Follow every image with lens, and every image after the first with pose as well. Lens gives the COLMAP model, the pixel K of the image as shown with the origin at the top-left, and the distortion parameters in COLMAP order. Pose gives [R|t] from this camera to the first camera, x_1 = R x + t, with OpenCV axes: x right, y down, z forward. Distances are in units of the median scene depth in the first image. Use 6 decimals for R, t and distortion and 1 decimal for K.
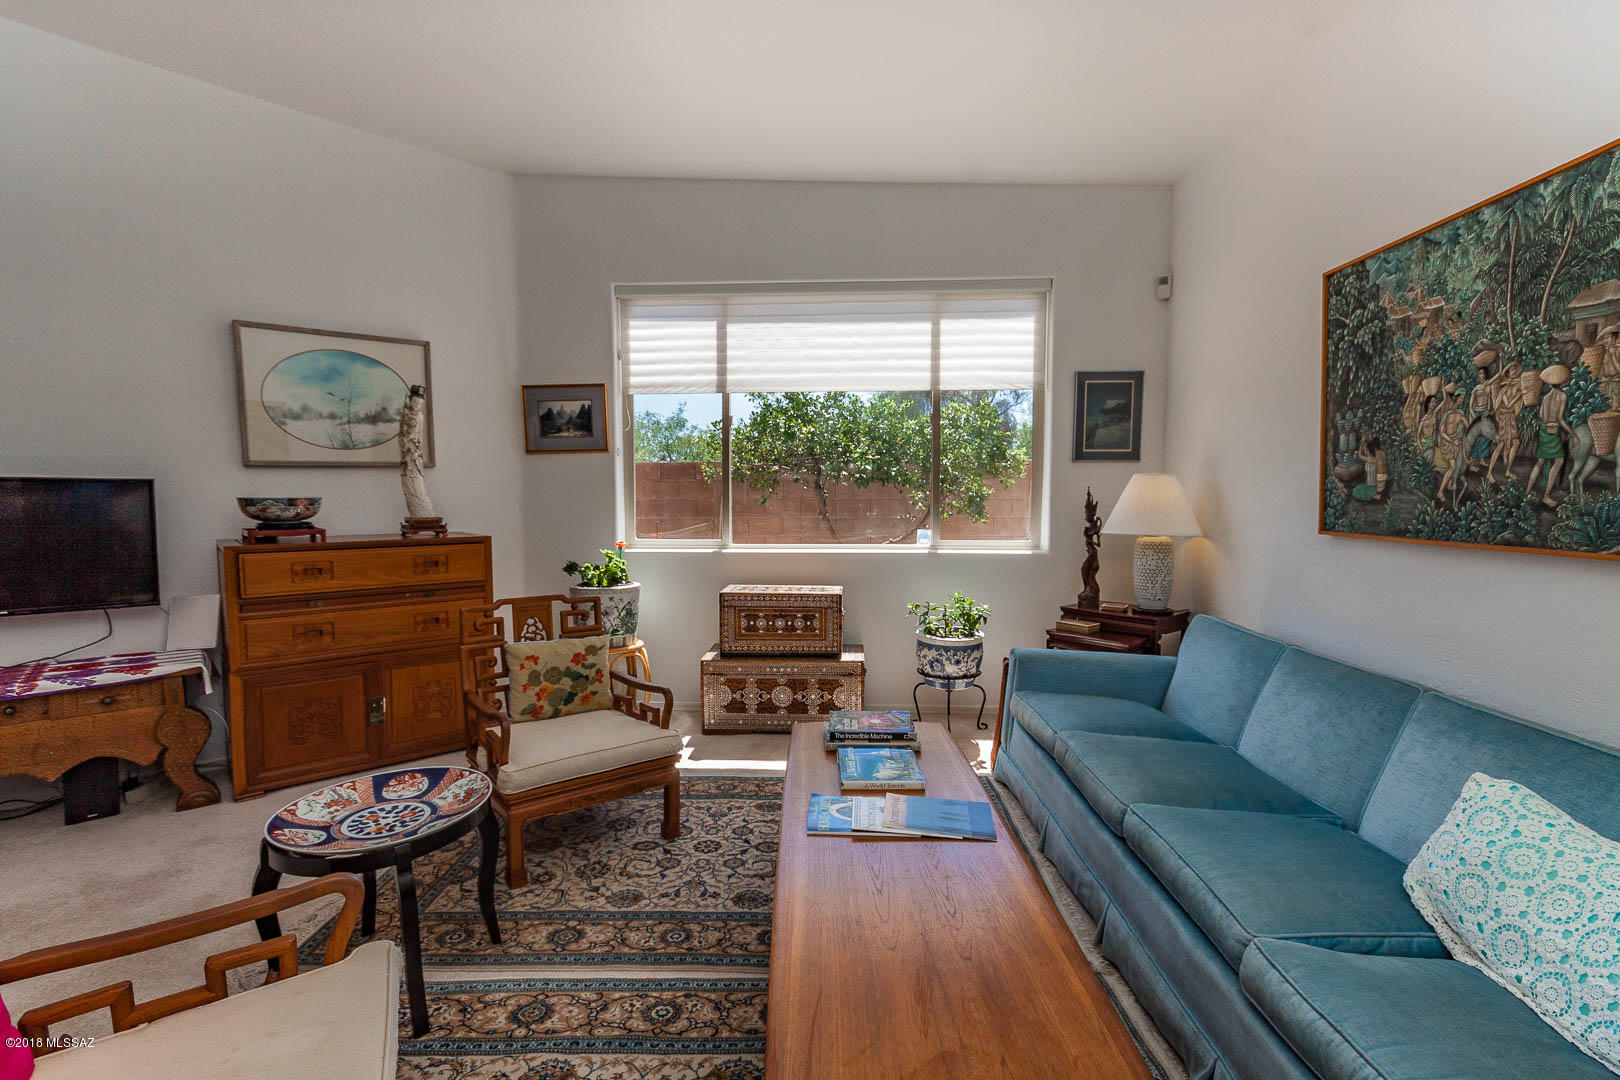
lens RADIAL K [[744.6, 0, 815.3], [0, 744.6, 543.5], [0, 0, 1]] dist [0.004747, -0.000213]
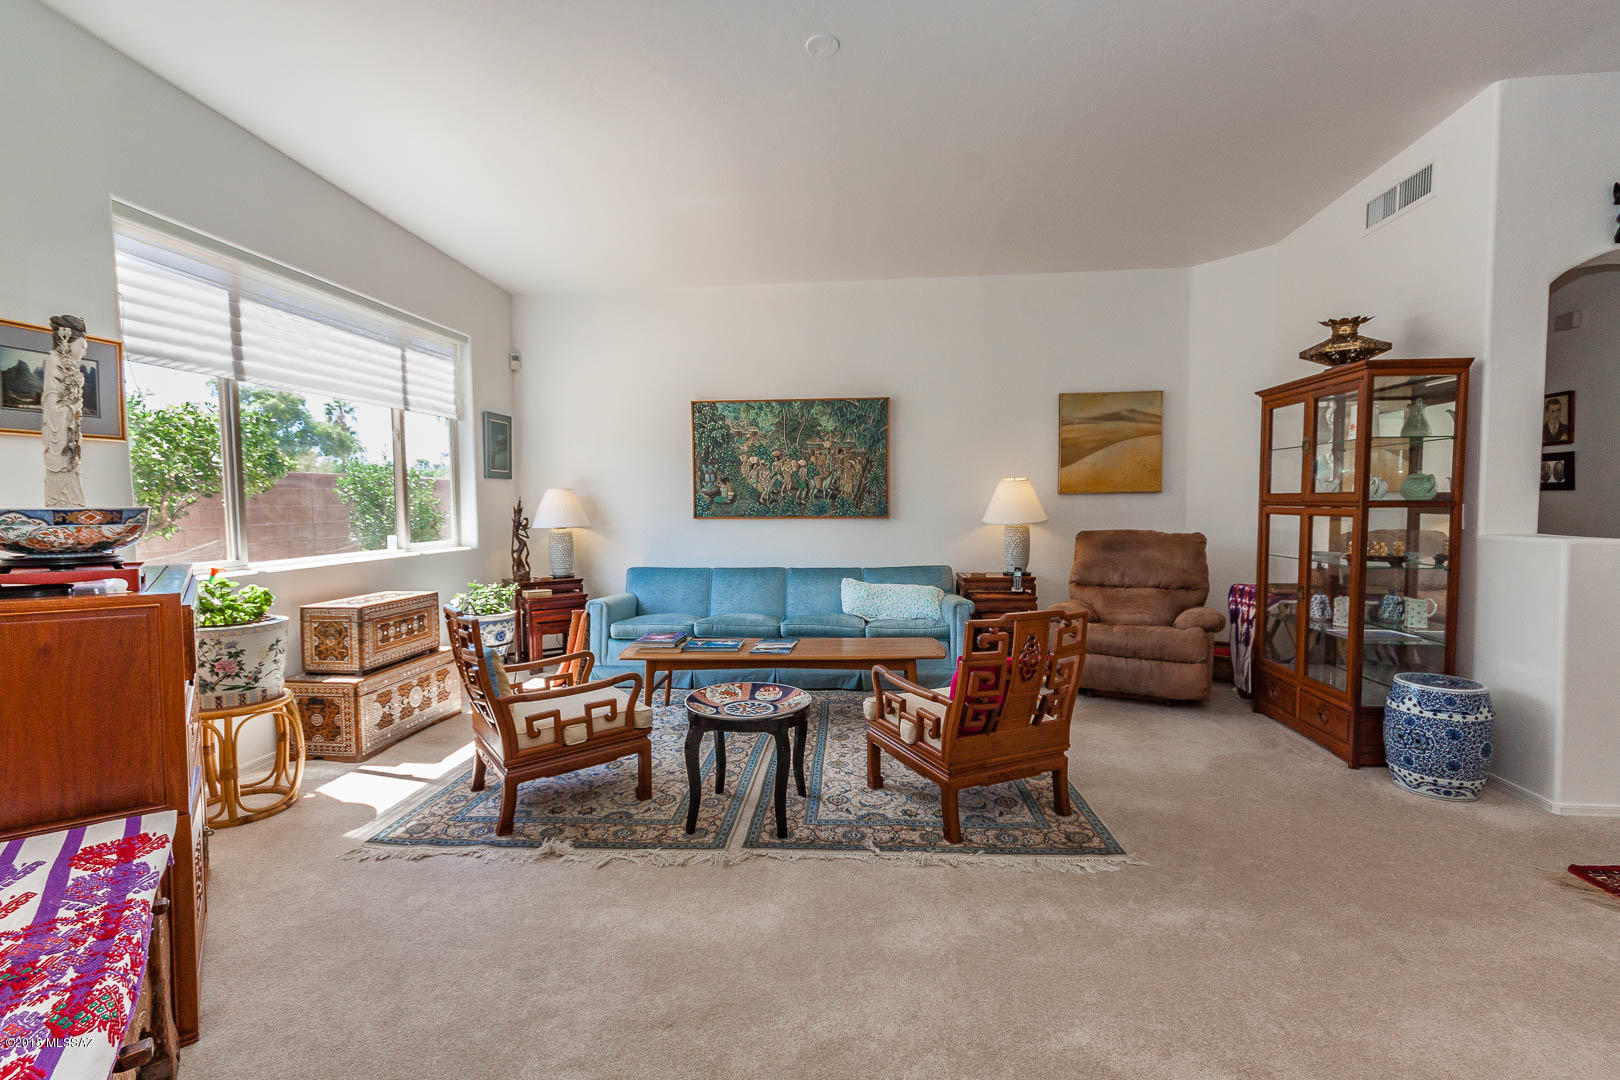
lens RADIAL K [[744.6, 0, 812.1], [0, 744.6, 538.3], [0, 0, 1]] dist [0.004747, -0.000213]
pose [[0.048404, -0.050008, 0.997575, -1.565399], [0.073900, 0.996188, 0.046352, -0.033092], [-0.996090, 0.071477, 0.051915, 0.572446]]
